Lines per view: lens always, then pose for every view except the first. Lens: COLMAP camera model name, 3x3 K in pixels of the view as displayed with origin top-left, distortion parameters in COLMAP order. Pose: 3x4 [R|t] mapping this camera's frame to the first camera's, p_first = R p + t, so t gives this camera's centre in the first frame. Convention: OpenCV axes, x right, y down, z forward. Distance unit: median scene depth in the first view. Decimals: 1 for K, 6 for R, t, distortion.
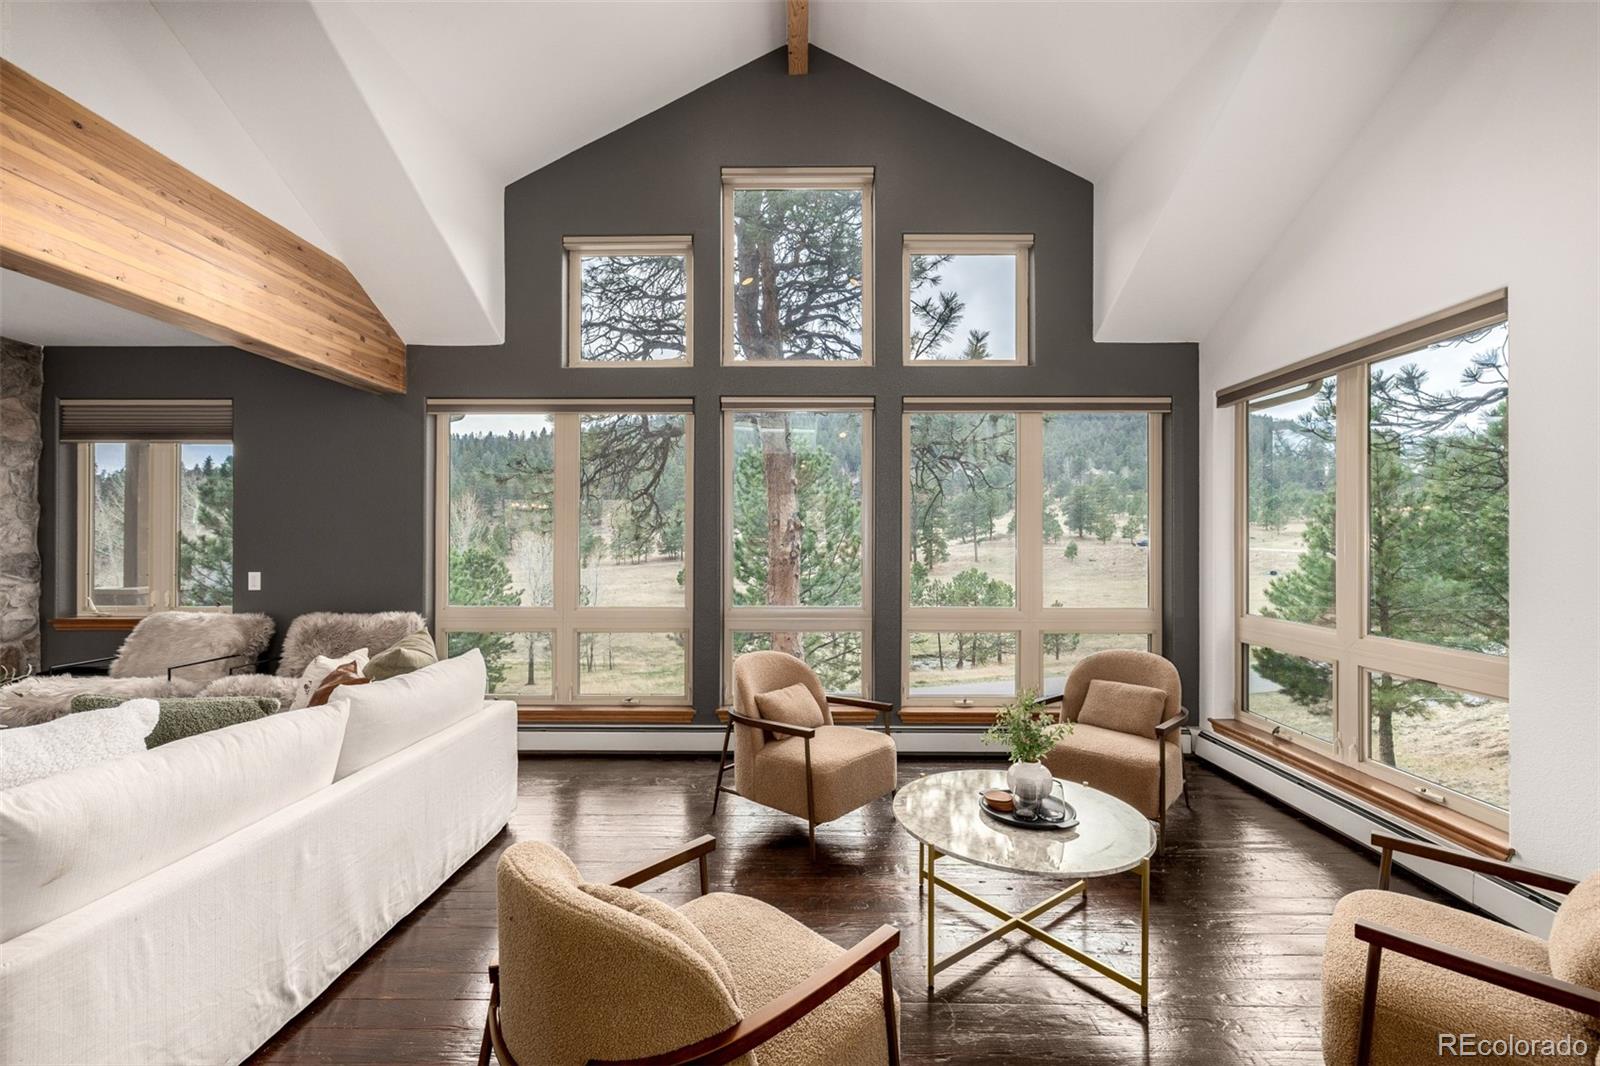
lens RADIAL K [[669.4, 0, 794.8], [0, 669.4, 536.2], [0, 0, 1]] dist [-0.000633, 0.000699]
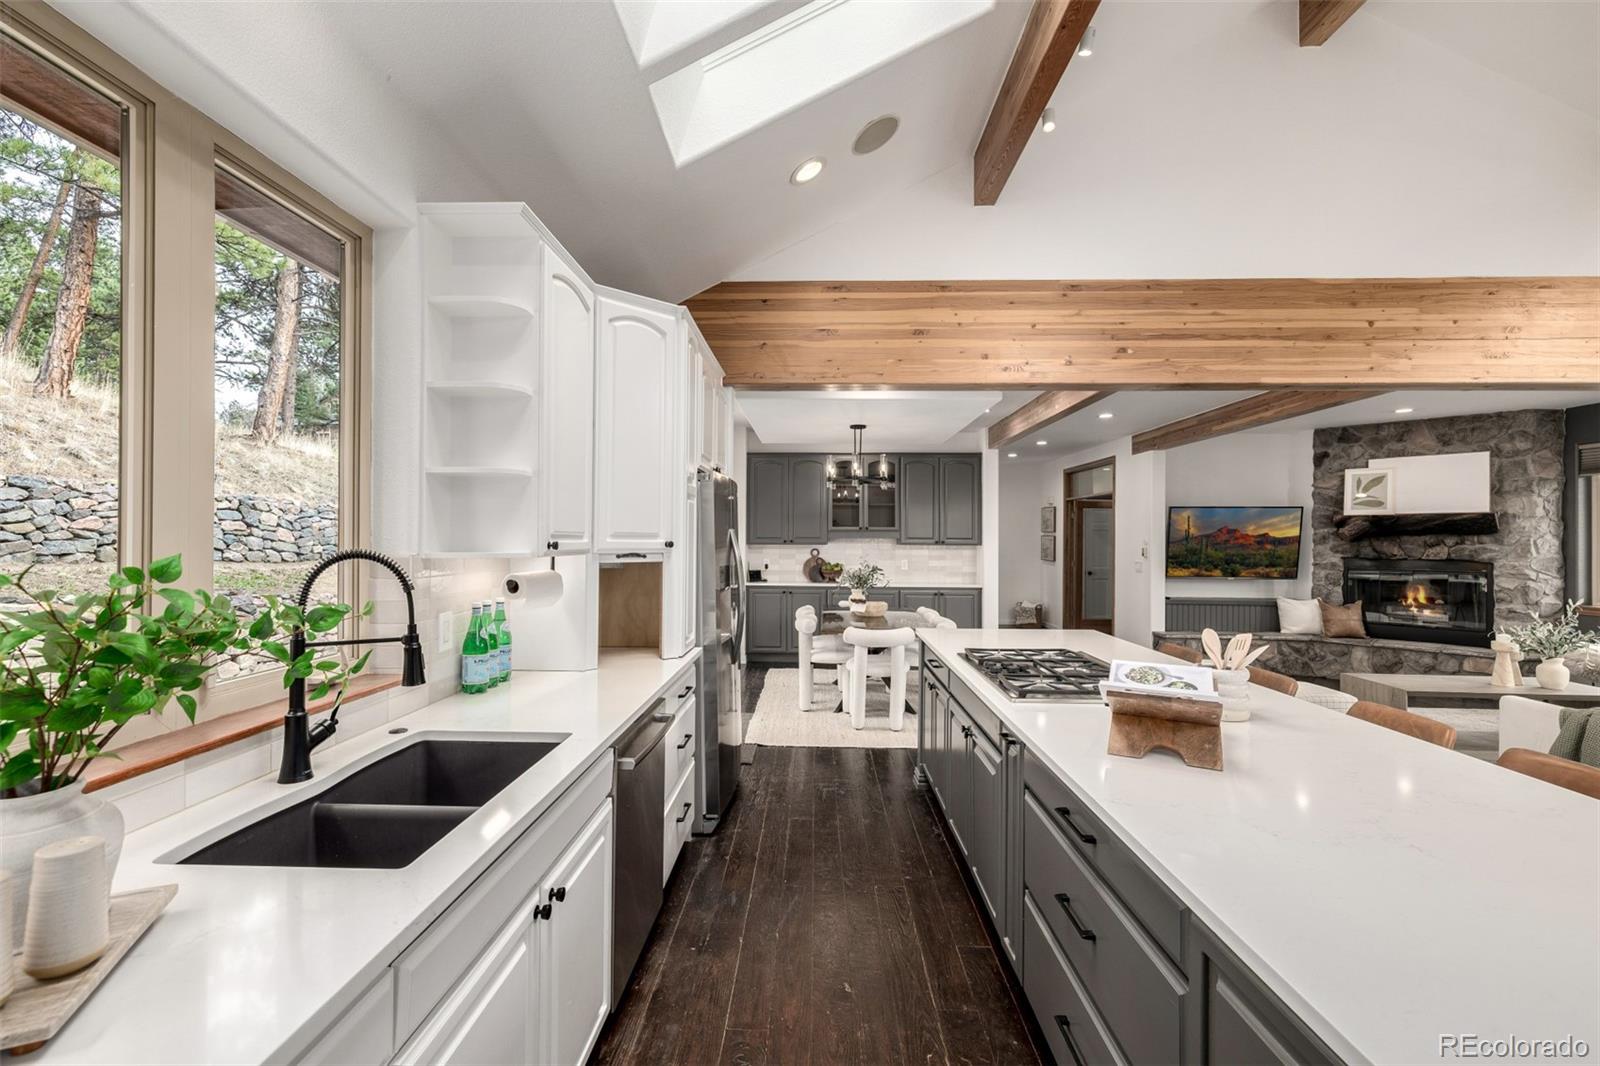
lens RADIAL K [[669.4, 0, 798.7], [0, 669.4, 533.7], [0, 0, 1]] dist [-0.000633, 0.000699]
pose [[-0.025795, -0.005820, -0.999650, 0.318297], [-0.002404, 0.999981, -0.005760, -0.012066], [0.999664, 0.002254, -0.025808, -0.573464]]
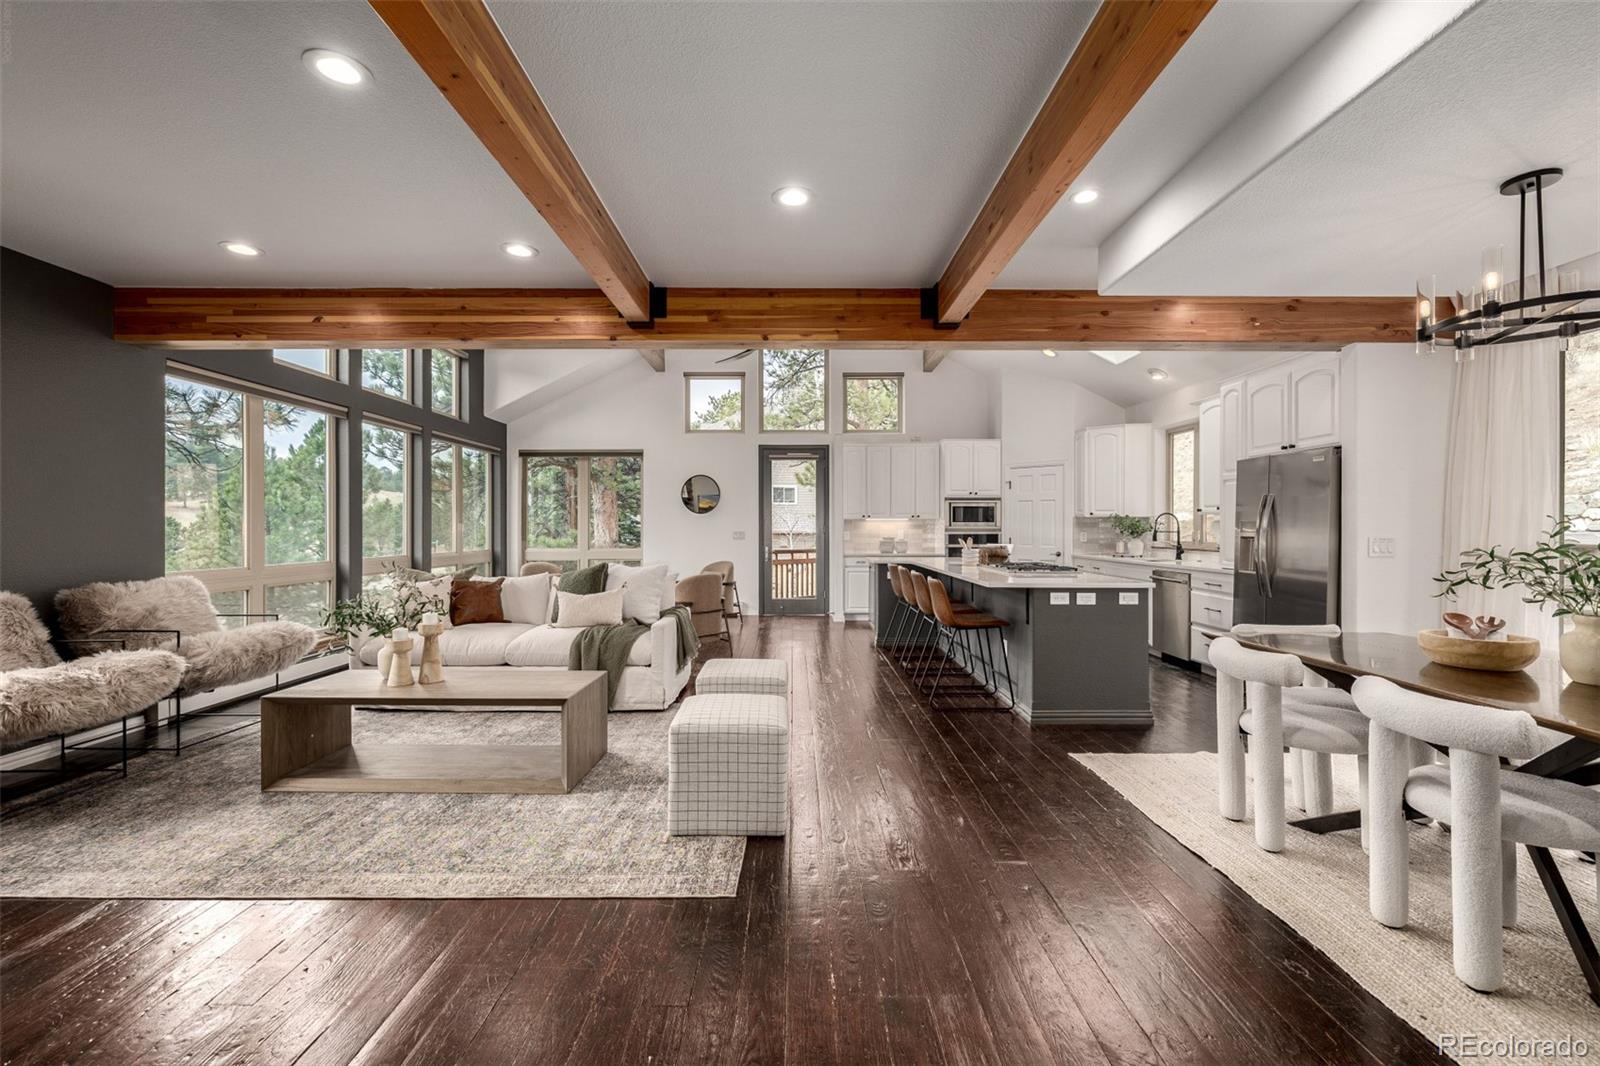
lens RADIAL K [[669.4, 0, 796.6], [0, 669.4, 526.5], [0, 0, 1]] dist [-0.000633, 0.000699]
pose [[-0.011224, 0.001106, 0.999936, -1.577463], [-0.005129, 0.999986, -0.001163, 0.035529], [-0.999924, -0.005141, -0.011219, 0.096980]]
